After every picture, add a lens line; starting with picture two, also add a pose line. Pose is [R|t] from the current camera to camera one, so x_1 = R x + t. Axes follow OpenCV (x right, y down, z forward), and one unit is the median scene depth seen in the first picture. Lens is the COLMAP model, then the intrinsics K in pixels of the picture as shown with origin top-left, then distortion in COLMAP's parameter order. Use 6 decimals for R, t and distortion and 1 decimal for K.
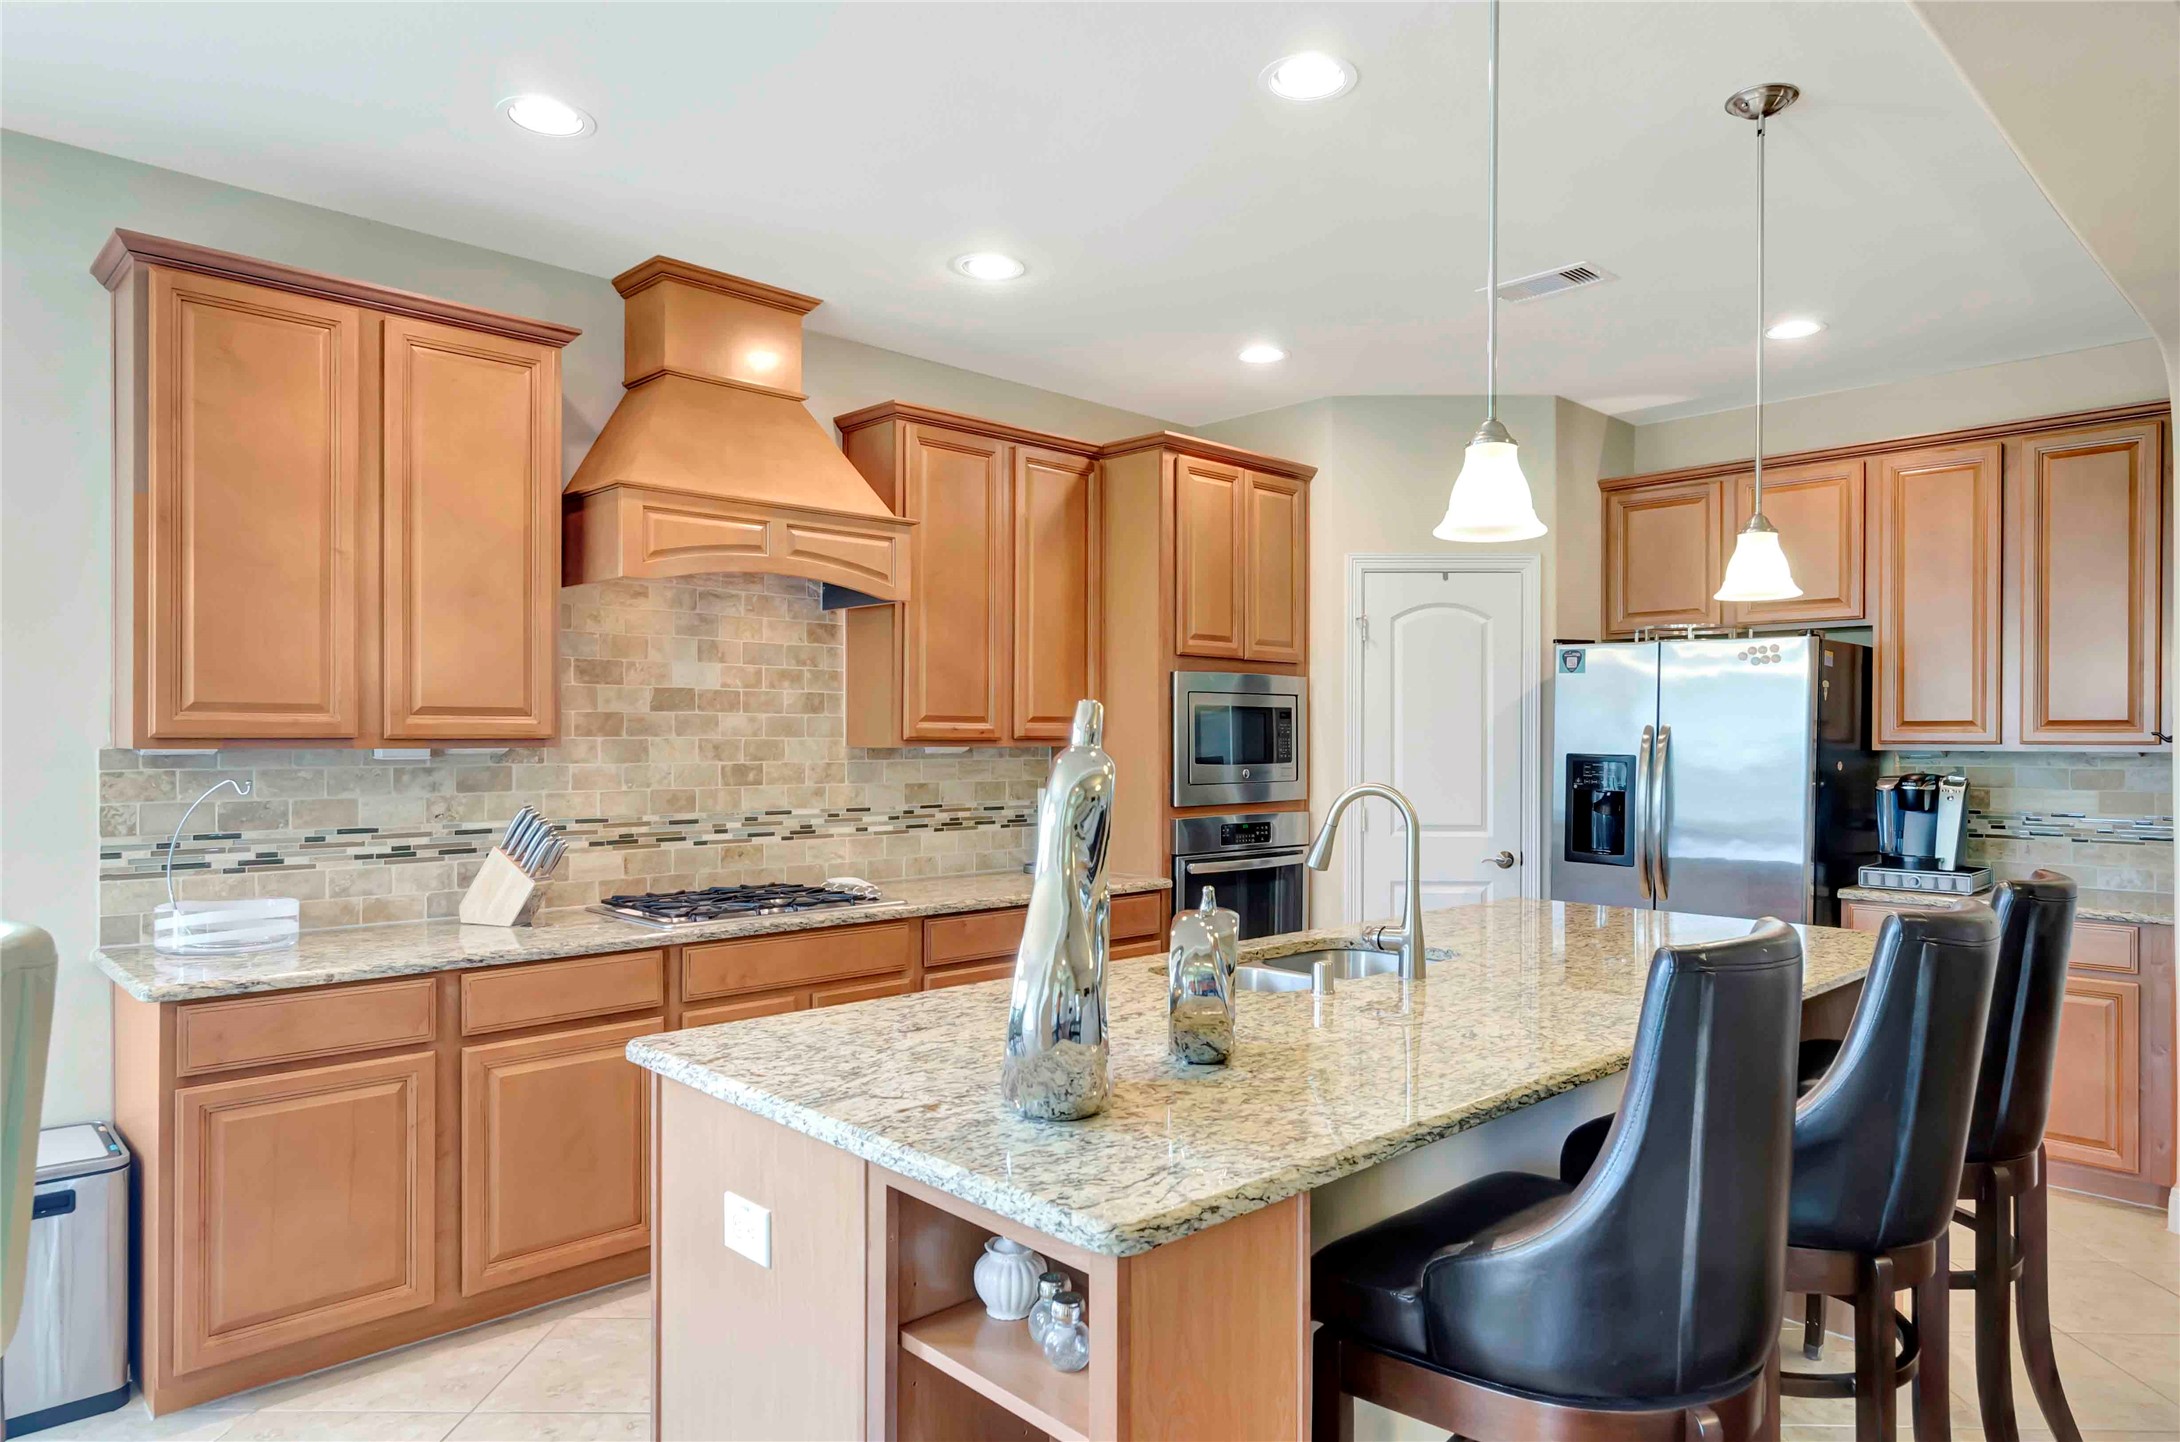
lens RADIAL K [[1288.2, 0, 1092.9], [0, 1288.2, 732.4], [0, 0, 1]] dist [-0.018661, 0.000117]
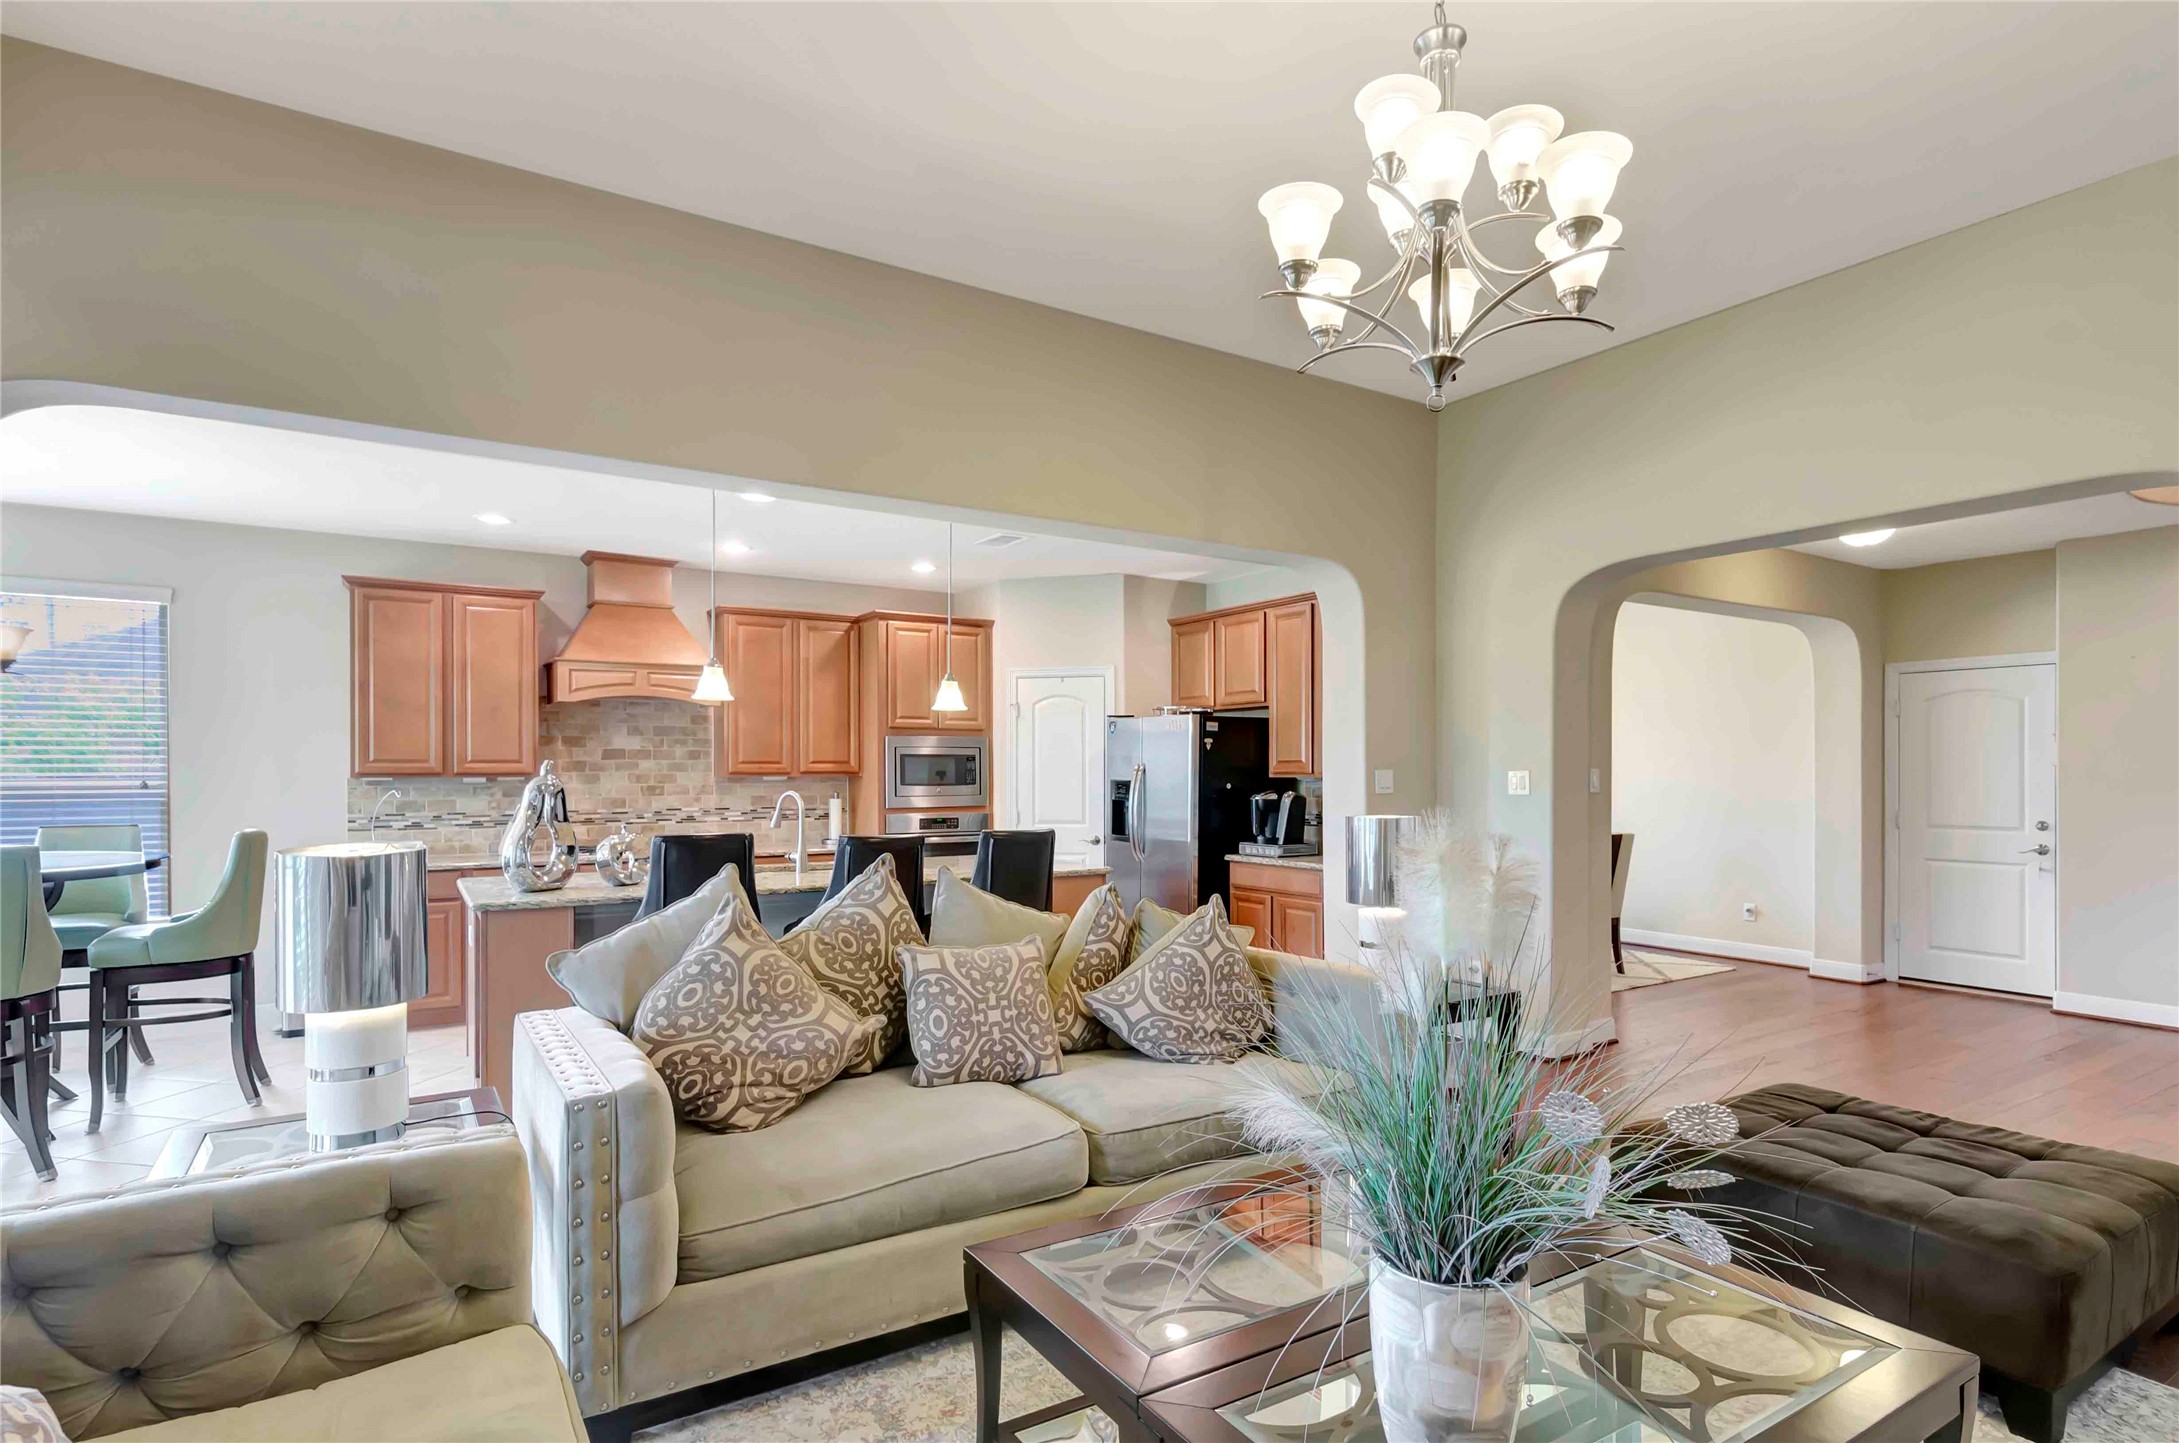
lens RADIAL K [[1090.9, 0, 1107.5], [0, 1090.9, 770.6], [0, 0, 1]] dist [-0.000560, -0.000376]
pose [[0.982430, -0.003912, -0.186592, 0.948822], [0.004384, 0.999988, 0.002119, 0.000775], [0.186582, -0.002900, 0.982435, -0.710602]]
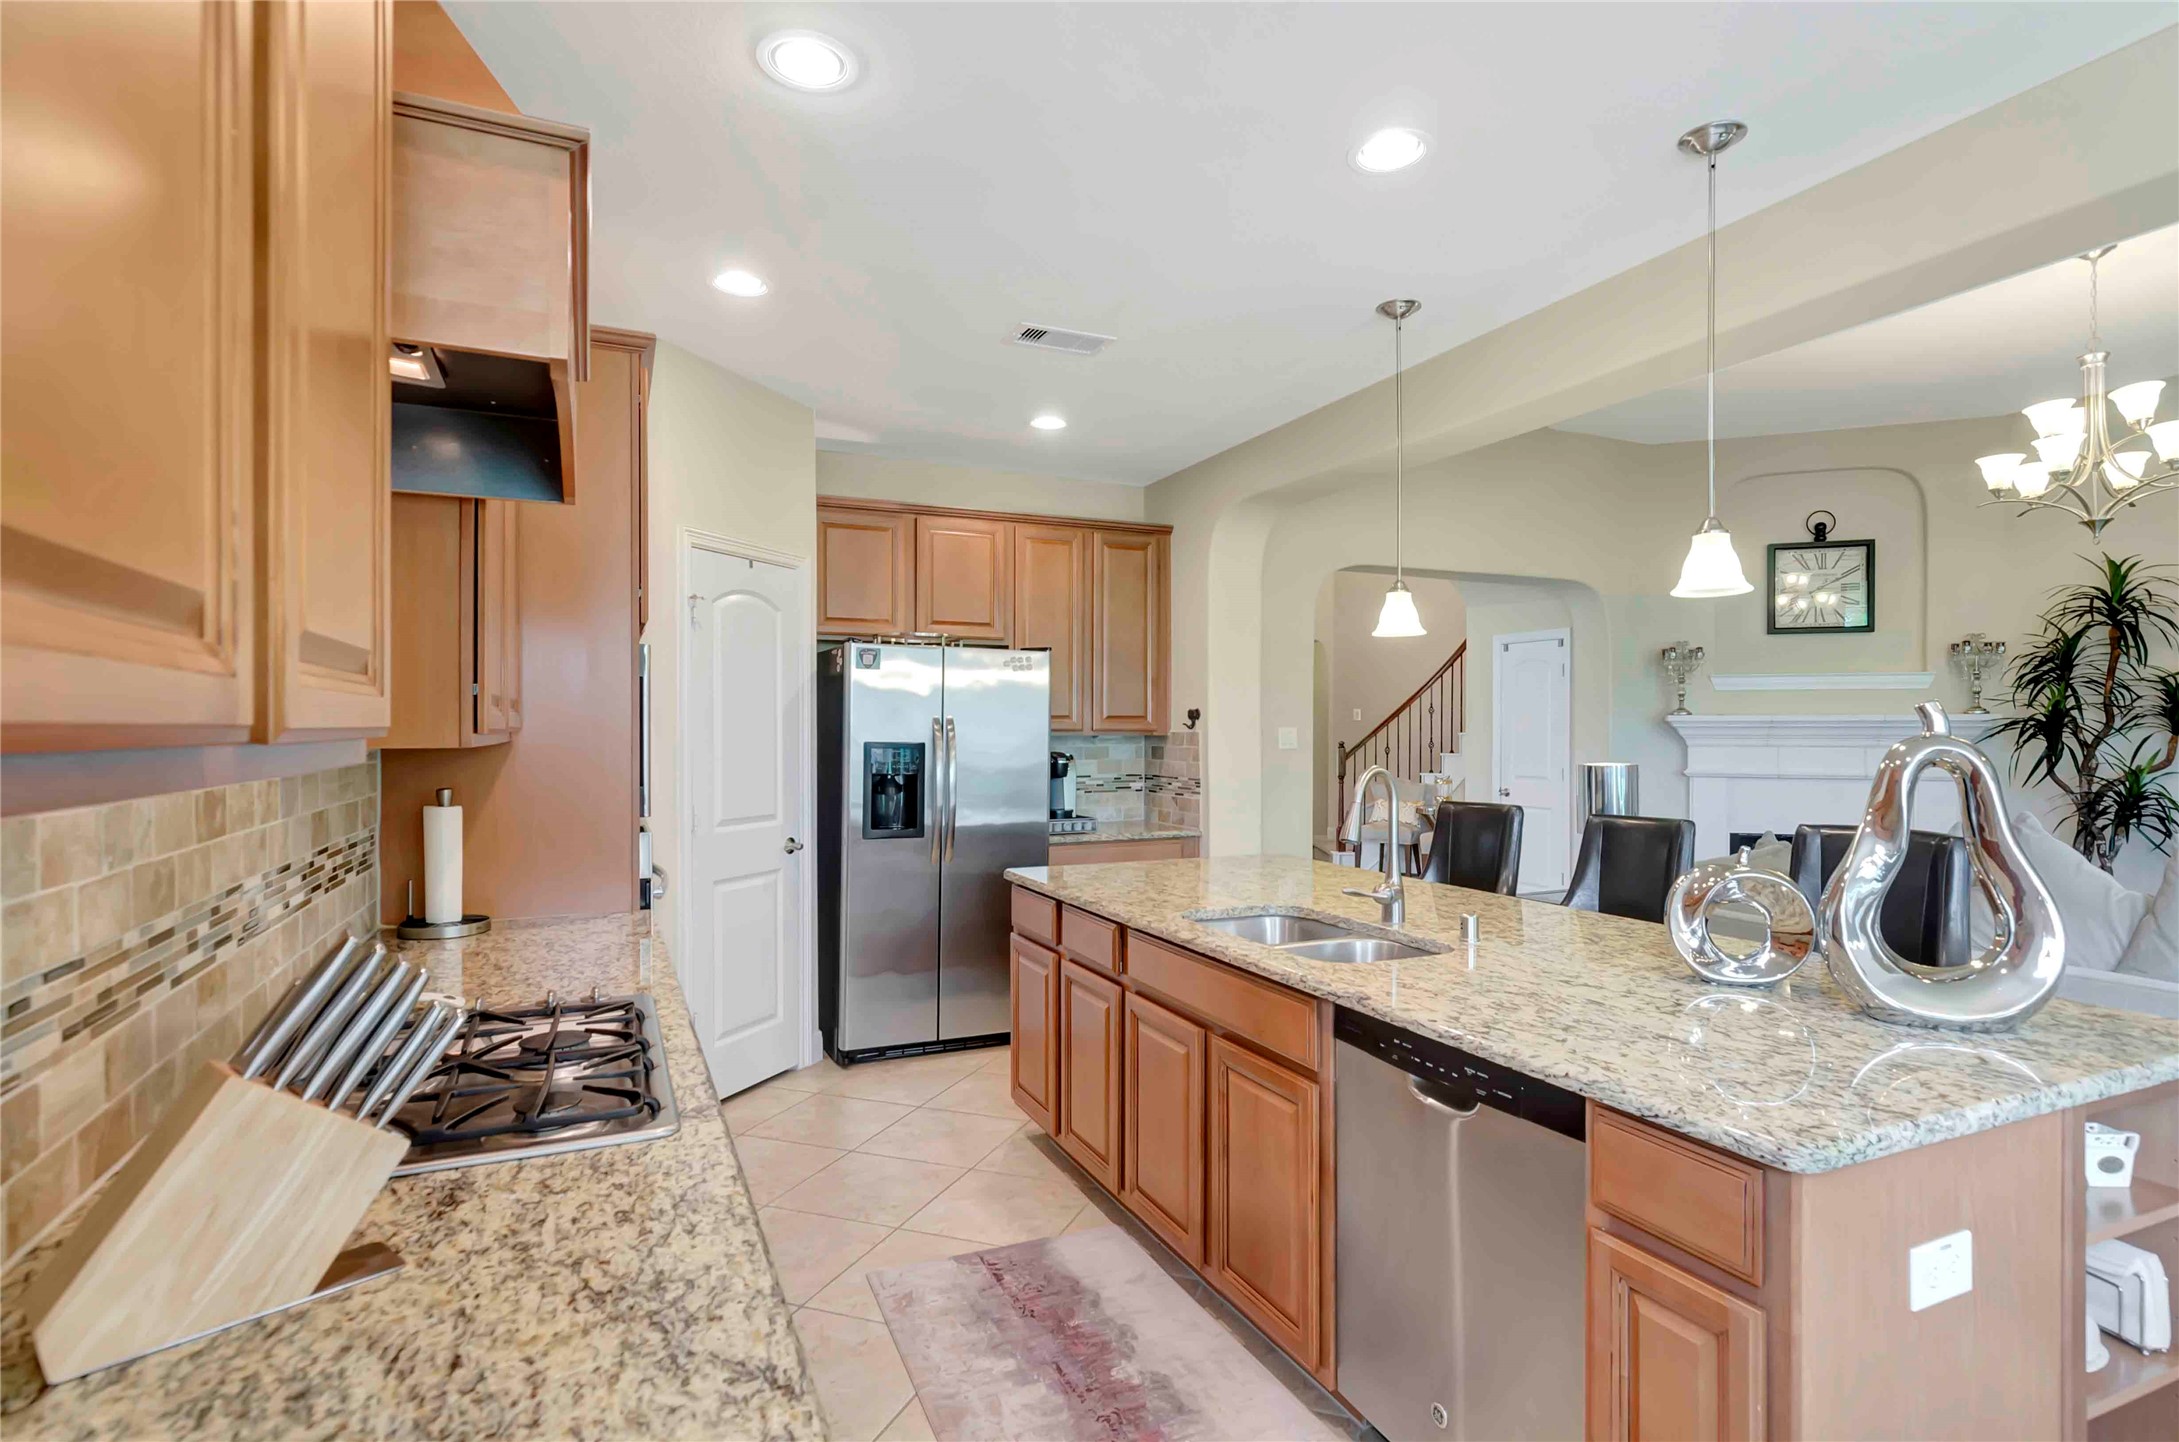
lens RADIAL K [[1112.8, 0, 1089.5], [0, 1112.8, 721.0], [0, 0, 1]] dist [0.000905, 0.000358]
pose [[0.326060, 0.004061, 0.945340, -0.687677], [-0.004380, 0.999987, -0.002785, 0.000696], [-0.945339, -0.003232, 0.326074, 0.743237]]
